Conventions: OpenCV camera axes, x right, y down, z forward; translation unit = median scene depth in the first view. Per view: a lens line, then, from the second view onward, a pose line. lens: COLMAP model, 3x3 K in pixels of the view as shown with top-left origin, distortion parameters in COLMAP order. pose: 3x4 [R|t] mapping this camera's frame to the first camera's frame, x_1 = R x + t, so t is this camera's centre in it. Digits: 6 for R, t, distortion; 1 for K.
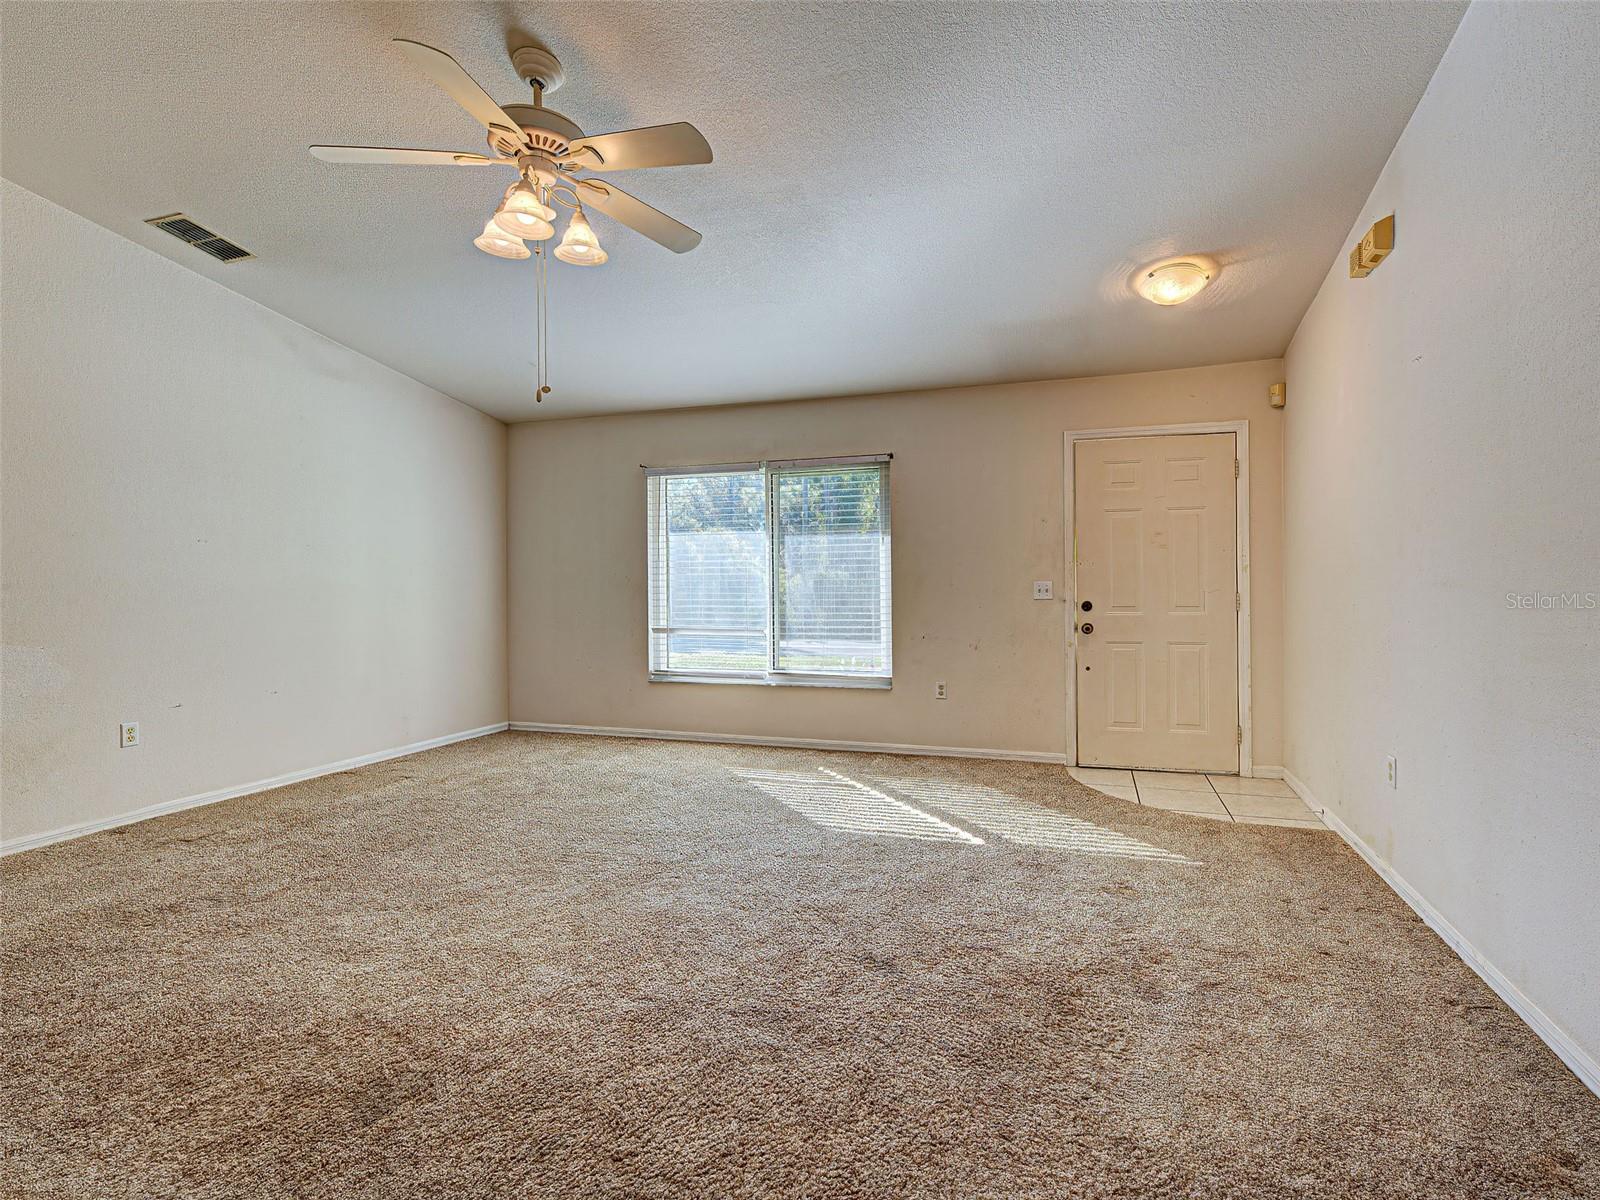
lens RADIAL K [[759.0, 0, 838.8], [0, 759.0, 581.7], [0, 0, 1]] dist [0.017841, -0.006711]
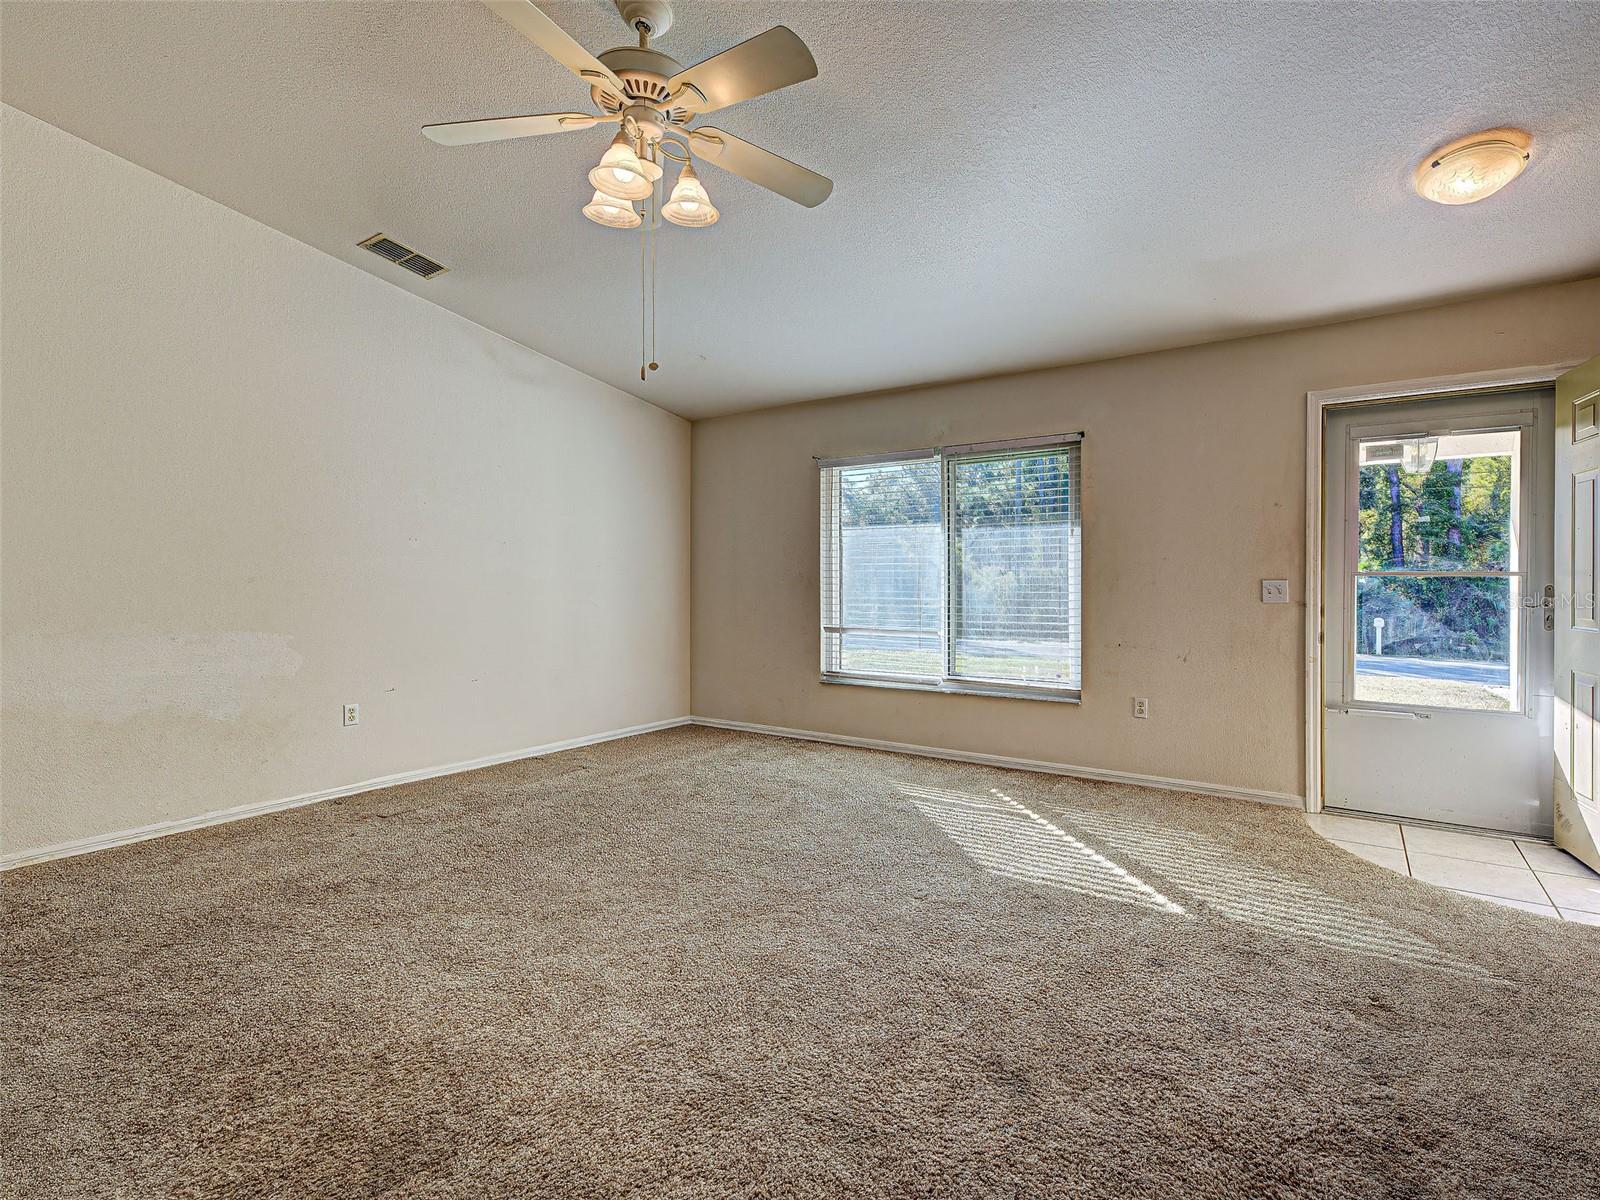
lens RADIAL K [[759.0, 0, 853.6], [0, 759.0, 586.3], [0, 0, 1]] dist [0.017841, -0.006711]
pose [[0.965184, 0.007719, -0.261460, 0.065774], [-0.005077, 0.999929, 0.010779, -0.000918], [0.261524, -0.009077, 0.965154, 0.140952]]
